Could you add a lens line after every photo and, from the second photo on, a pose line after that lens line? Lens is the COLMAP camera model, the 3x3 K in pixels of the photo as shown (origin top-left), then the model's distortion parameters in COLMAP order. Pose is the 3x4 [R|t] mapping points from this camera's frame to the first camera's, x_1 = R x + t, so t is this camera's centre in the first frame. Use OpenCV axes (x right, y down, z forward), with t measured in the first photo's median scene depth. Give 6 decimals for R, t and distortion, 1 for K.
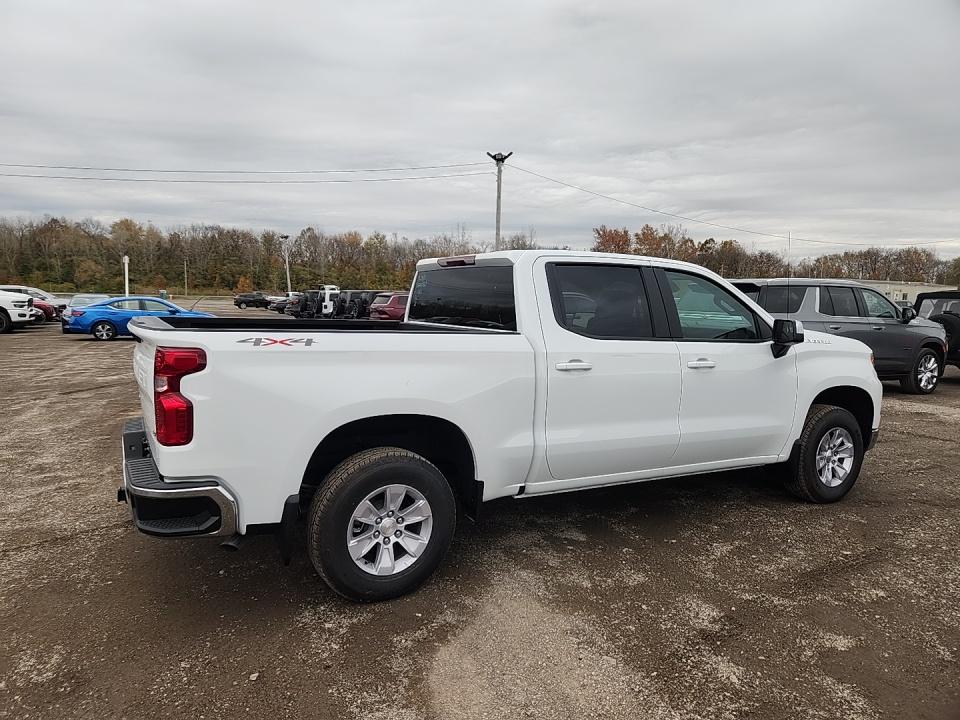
lens RADIAL K [[635.4, 0, 467.0], [0, 635.4, 357.6], [0, 0, 1]] dist [0.077454, -0.070078]
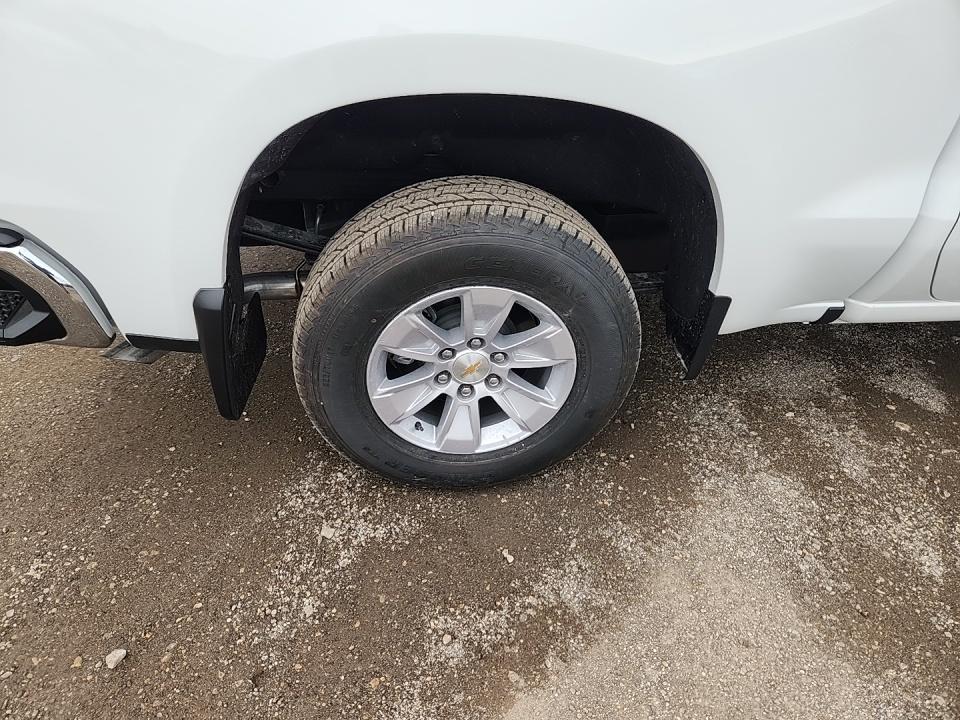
lens RADIAL K [[635.4, 0, 467.0], [0, 635.4, 357.6], [0, 0, 1]] dist [0.077454, -0.070078]
pose [[0.924305, 0.228394, -0.305772, 0.006195], [-0.039279, 0.853847, 0.519039, 0.034236], [0.379628, -0.467740, 0.798186, 0.657506]]
